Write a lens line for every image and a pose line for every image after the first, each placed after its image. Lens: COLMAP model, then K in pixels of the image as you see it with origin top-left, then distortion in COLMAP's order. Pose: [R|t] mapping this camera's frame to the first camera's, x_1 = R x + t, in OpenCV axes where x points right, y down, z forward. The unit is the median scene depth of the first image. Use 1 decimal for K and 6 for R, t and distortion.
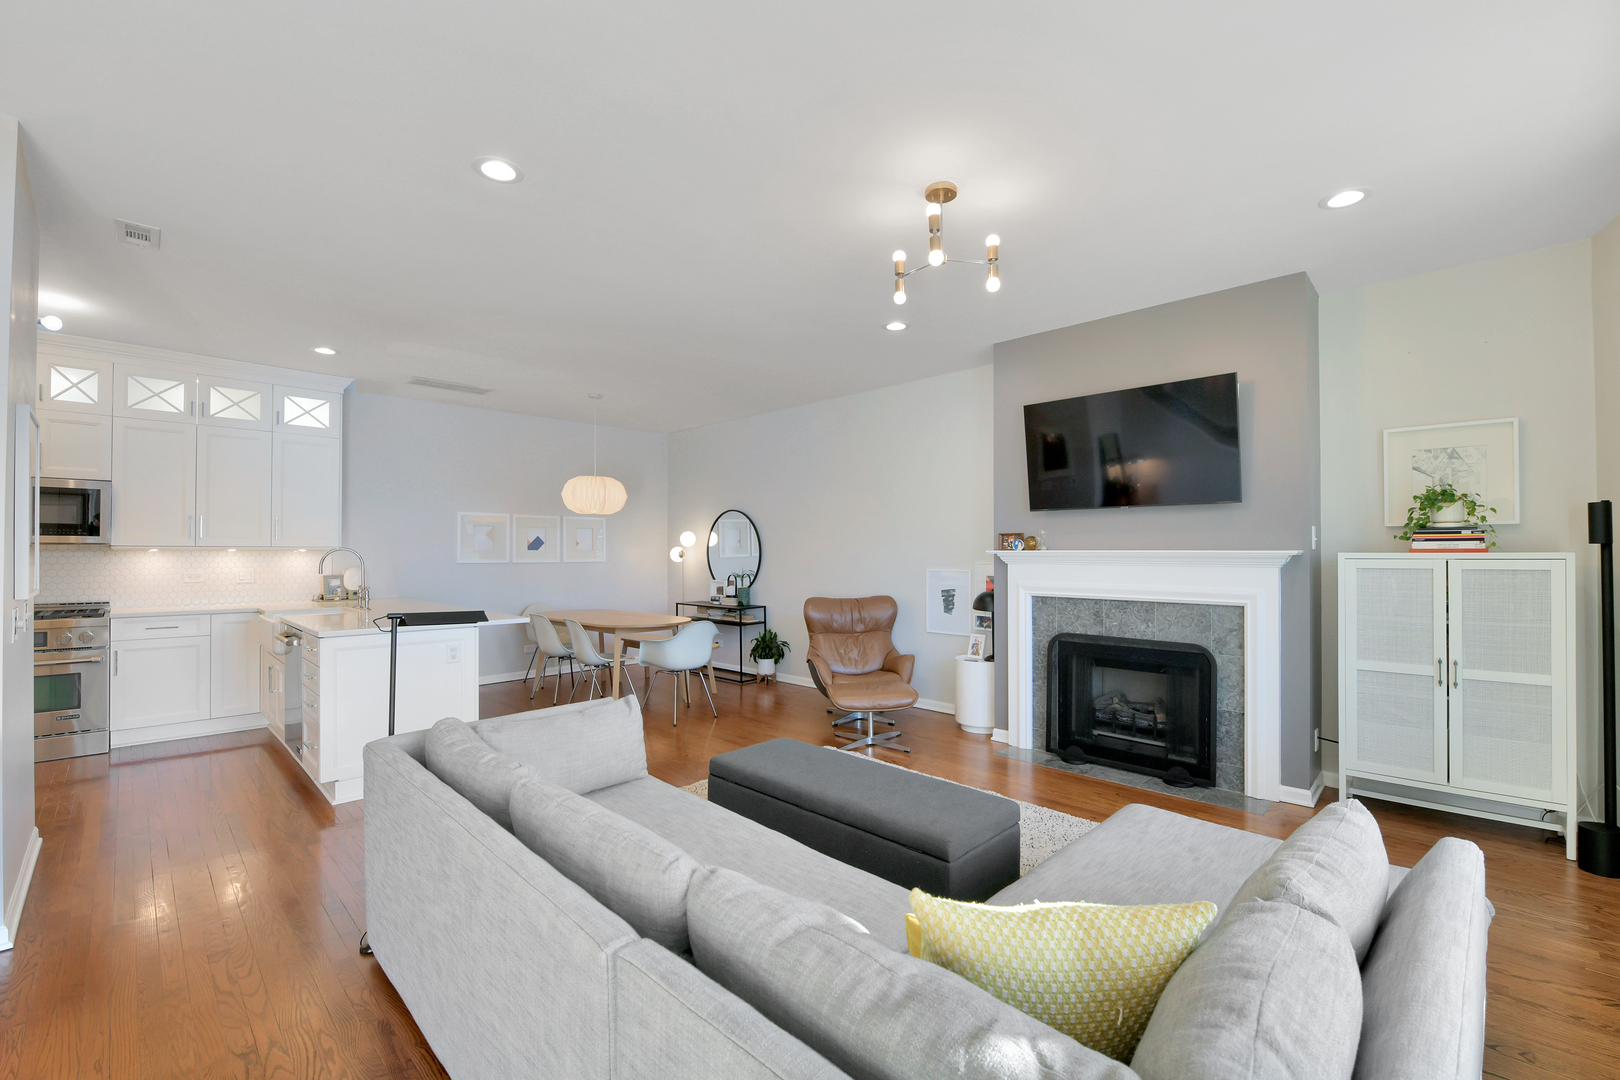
lens RADIAL K [[667.9, 0, 808.4], [0, 667.9, 551.2], [0, 0, 1]] dist [-0.018452, -0.001374]
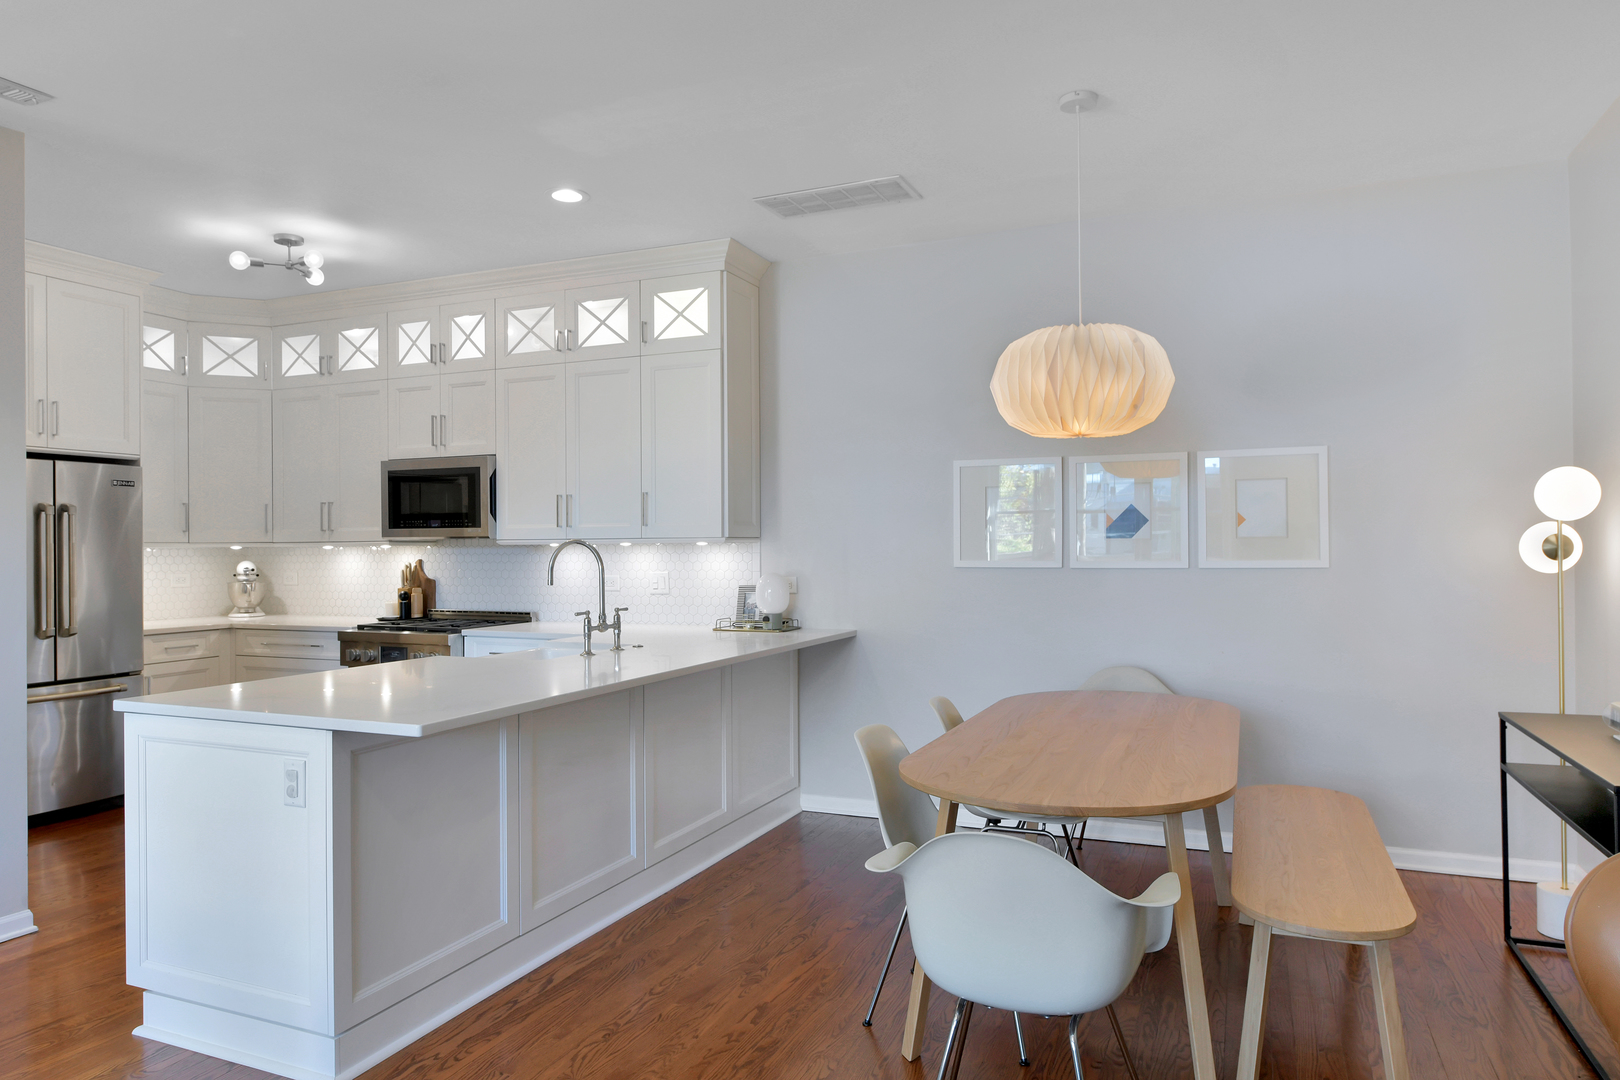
lens RADIAL K [[1024.3, 0, 814.8], [0, 1024.3, 543.8], [0, 0, 1]] dist [0.001963, -0.004573]
pose [[0.367795, -0.004099, -0.929898, 0.179758], [0.010043, 0.999949, -0.000435, 0.000532], [0.929853, -0.009179, 0.367817, 0.909553]]
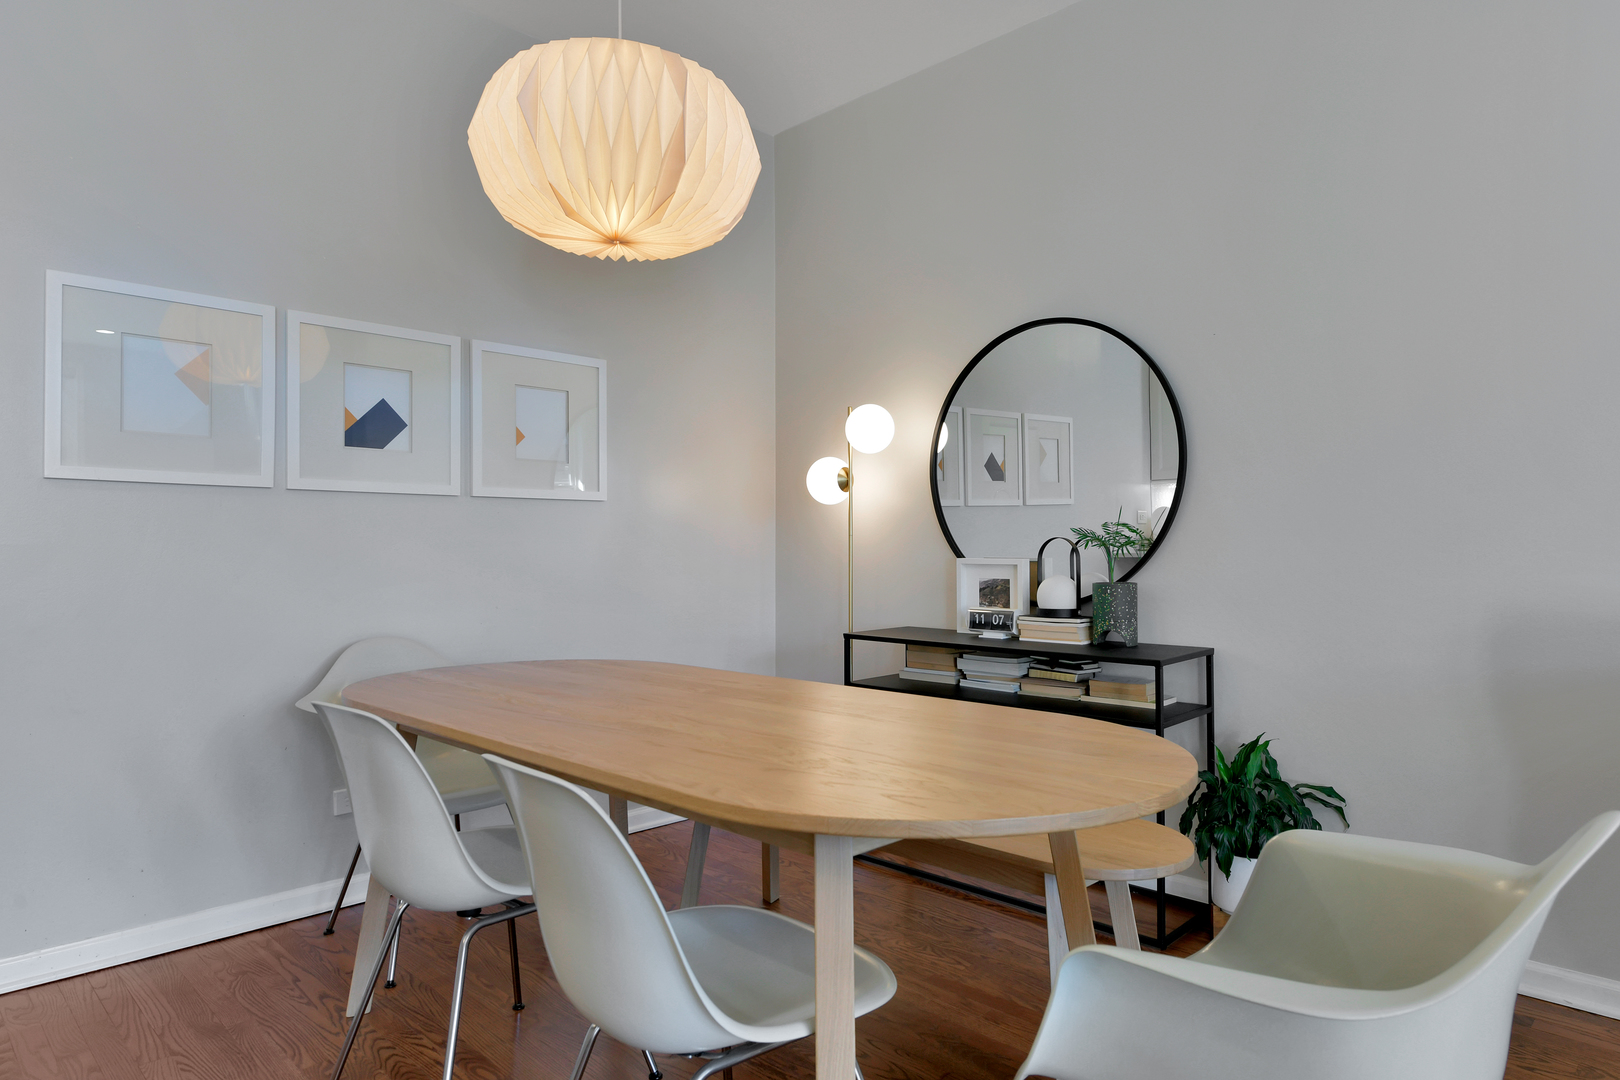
lens RADIAL K [[939.7, 0, 809.5], [0, 939.7, 551.0], [0, 0, 1]] dist [-0.015349, 0.004823]
pose [[0.999984, 0.003593, 0.004343, -0.353402], [-0.003617, 0.999978, 0.005561, 0.061378], [-0.004323, -0.005576, 0.999975, 0.937568]]
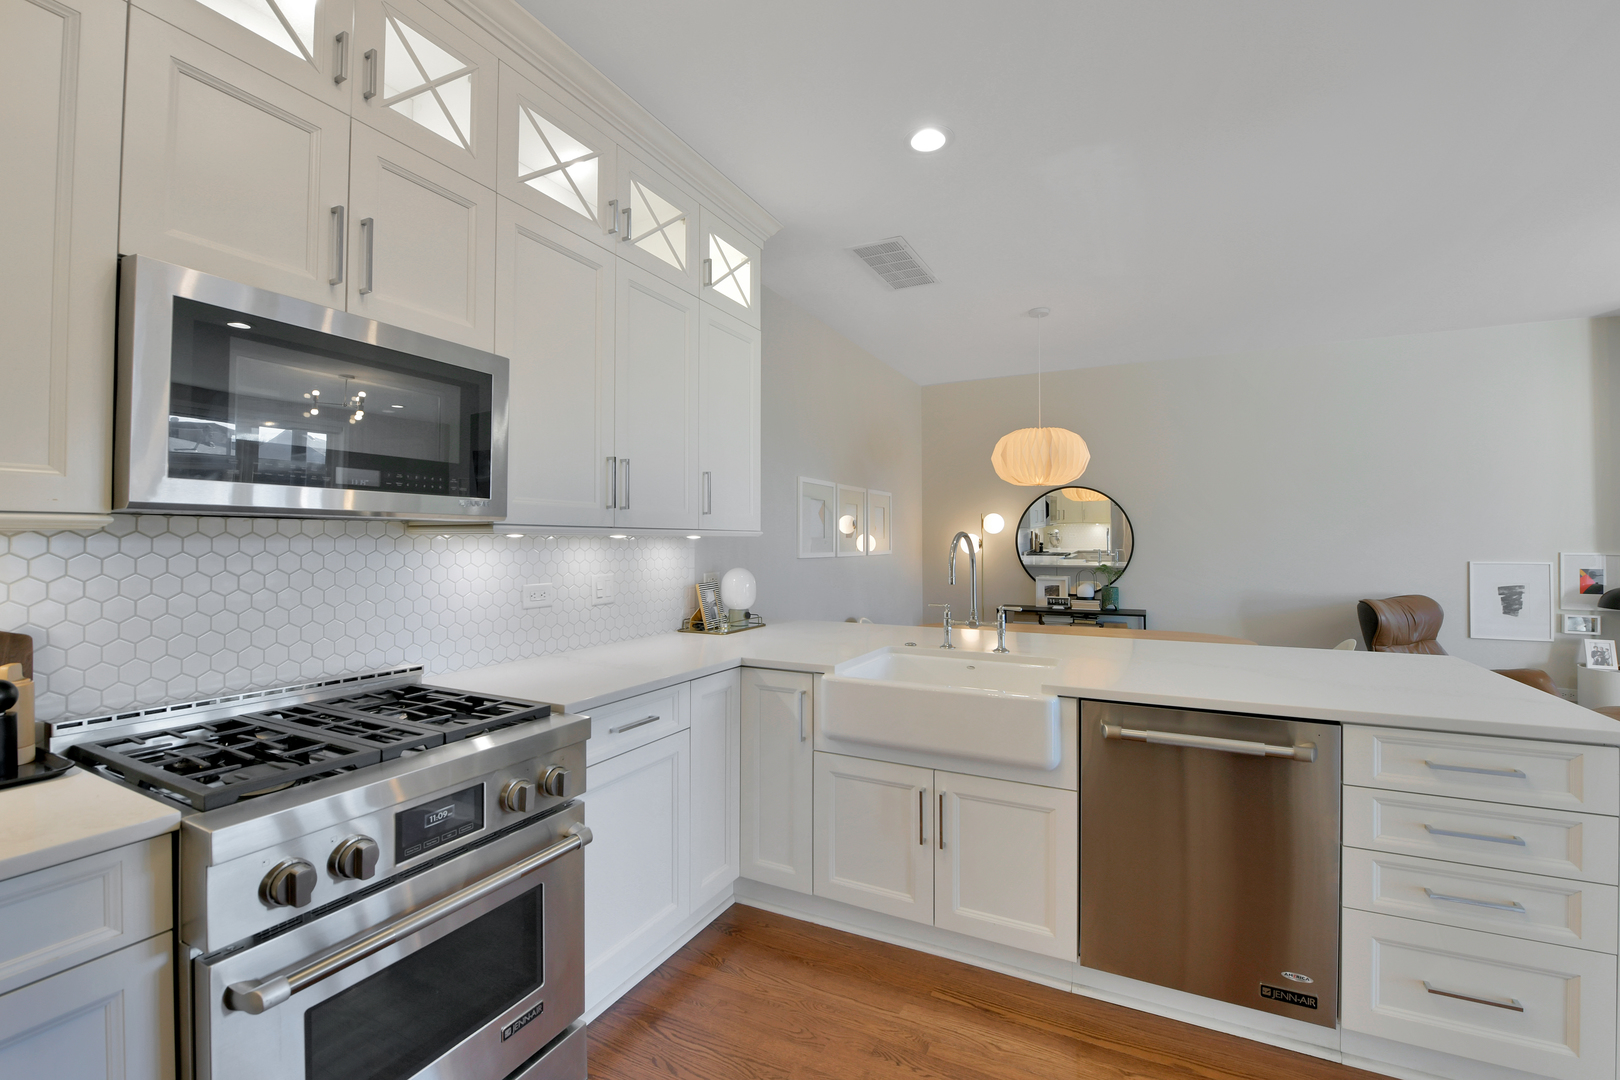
lens RADIAL K [[667.9, 0, 814.8], [0, 667.9, 532.5], [0, 0, 1]] dist [-0.018452, -0.001374]
pose [[0.954950, 0.004065, 0.296739, -1.007717], [-0.001057, 0.999946, -0.010294, 0.000560], [-0.296765, 0.009516, 0.954903, 0.568474]]
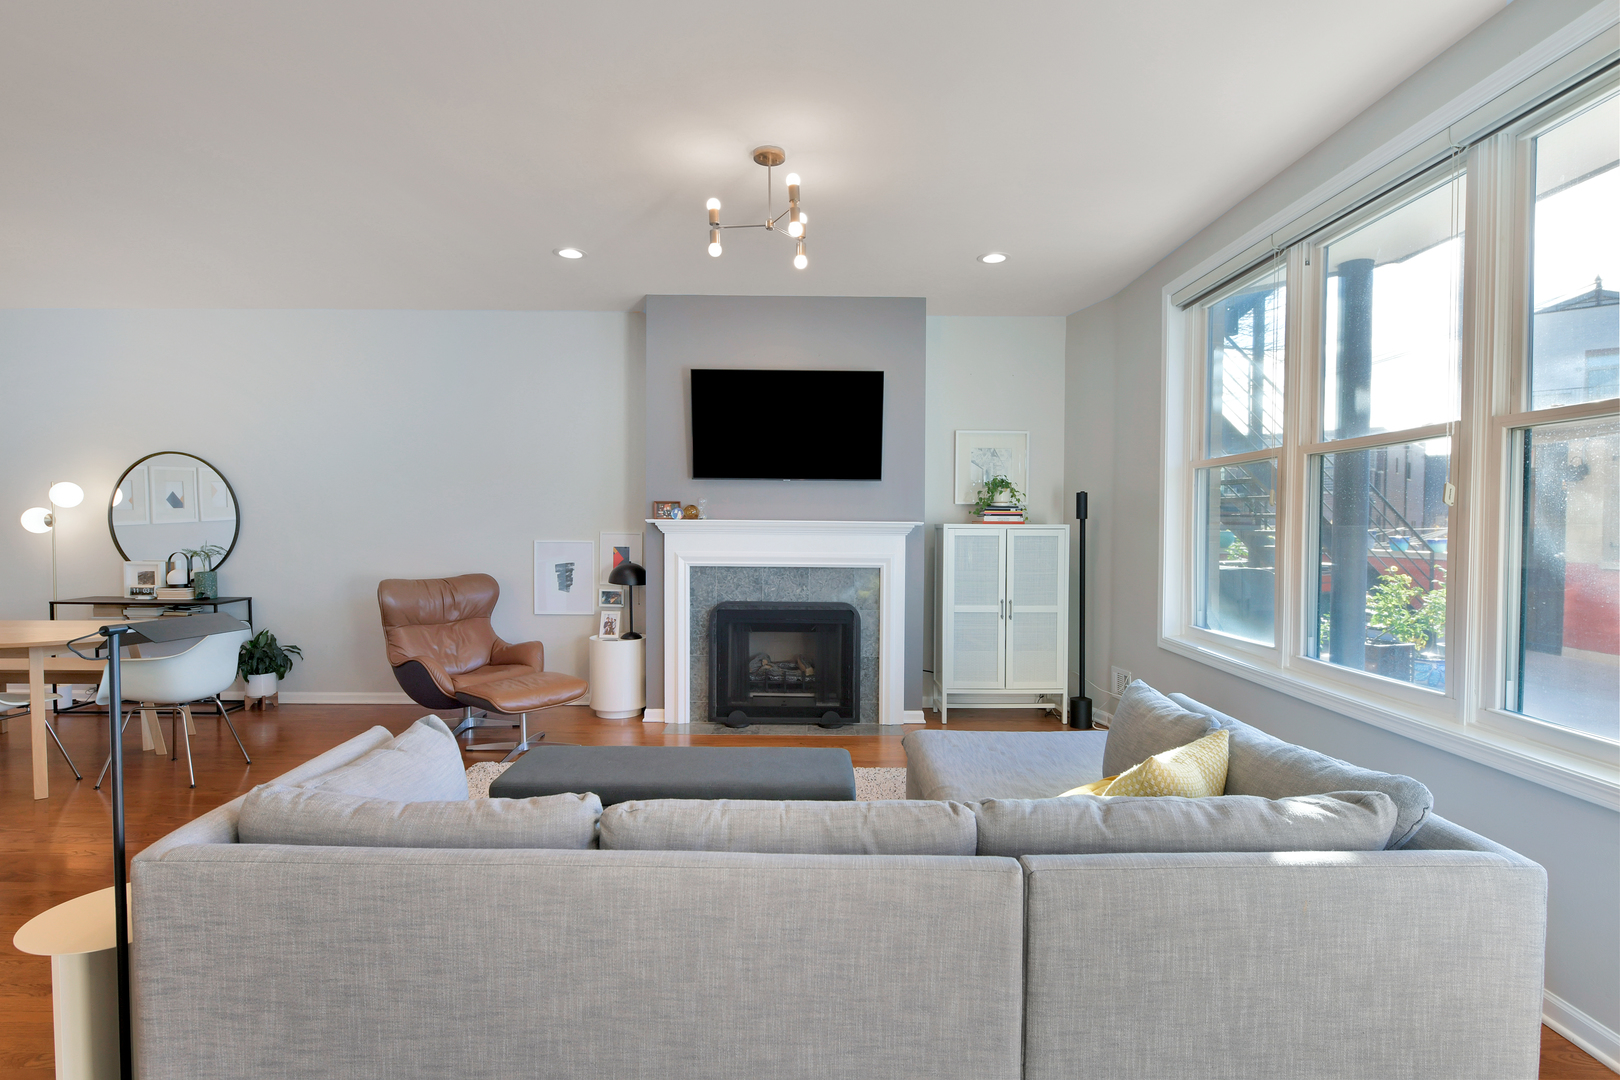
lens RADIAL K [[784.3, 0, 783.0], [0, 784.3, 542.9], [0, 0, 1]] dist [-0.001543, -0.000210]
pose [[0.716639, -0.012123, 0.697339, -0.352805], [-0.009071, 0.999602, 0.026700, 0.001082], [-0.697385, -0.025460, 0.716244, 0.081485]]
